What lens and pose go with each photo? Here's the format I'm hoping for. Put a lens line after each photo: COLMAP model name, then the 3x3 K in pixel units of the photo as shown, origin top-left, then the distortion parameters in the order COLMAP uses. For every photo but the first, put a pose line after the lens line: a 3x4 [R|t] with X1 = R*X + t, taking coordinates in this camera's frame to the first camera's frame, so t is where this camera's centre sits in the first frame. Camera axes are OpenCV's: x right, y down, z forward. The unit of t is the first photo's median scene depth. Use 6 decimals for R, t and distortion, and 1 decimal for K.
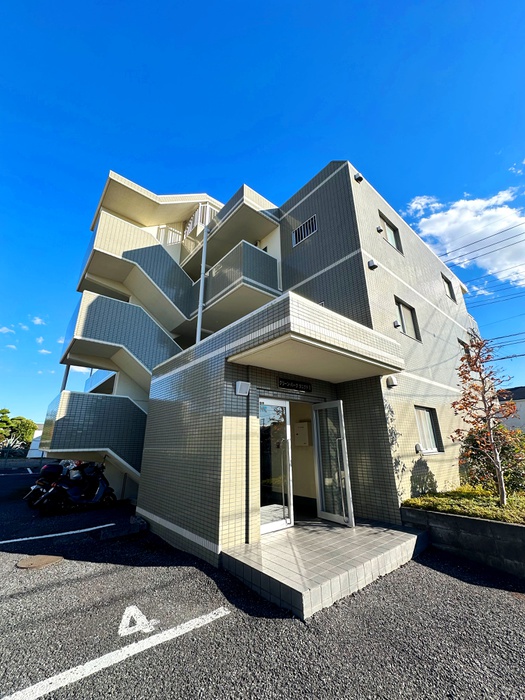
lens RADIAL K [[279.7, 0, 265.8], [0, 279.7, 350.1], [0, 0, 1]] dist [0.000219, -0.000169]
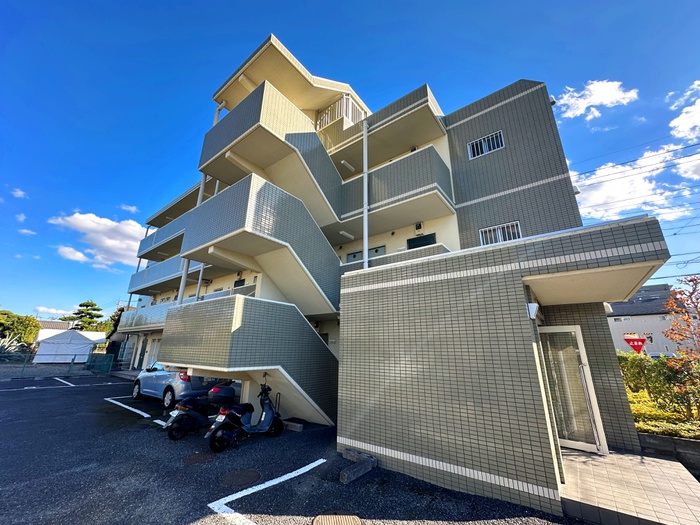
lens RADIAL K [[279.7, 0, 349.8], [0, 279.7, 261.5], [0, 0, 1]] dist [0.000219, -0.000169]
pose [[0.976960, 0.086856, 0.194948, -0.431040], [-0.090010, 0.995914, 0.007363, 0.011134], [-0.193512, -0.024741, 0.980786, 0.112826]]
